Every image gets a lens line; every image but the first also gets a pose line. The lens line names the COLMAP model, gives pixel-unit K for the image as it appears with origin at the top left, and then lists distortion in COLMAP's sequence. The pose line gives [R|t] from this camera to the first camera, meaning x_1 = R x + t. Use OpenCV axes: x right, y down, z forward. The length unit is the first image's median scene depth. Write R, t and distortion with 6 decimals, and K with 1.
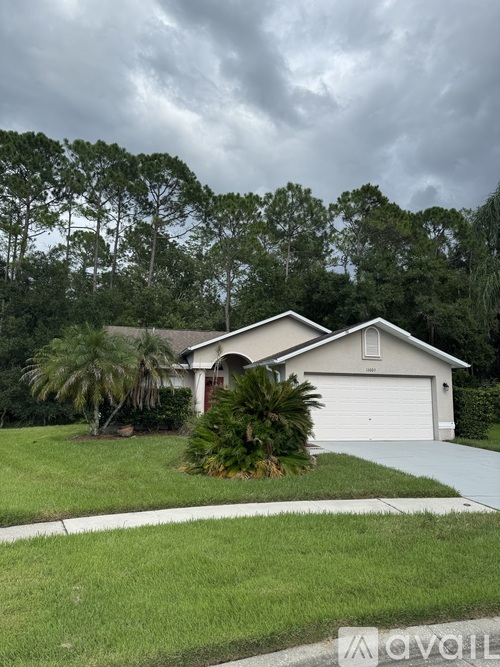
lens RADIAL K [[467.5, 0, 253.4], [0, 467.5, 335.1], [0, 0, 1]] dist [0.055952, -0.092275]
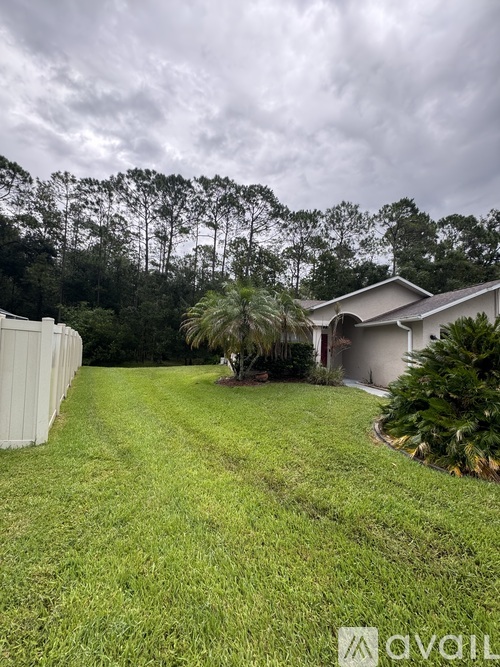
lens RADIAL K [[263.2, 0, 250.6], [0, 263.2, 336.9], [0, 0, 1]] dist [-0.006835, -0.000104]
pose [[0.988852, 0.021685, -0.147317, -0.078631], [-0.008225, 0.995783, 0.091368, 0.016949], [0.148677, -0.089138, 0.984860, 0.139366]]
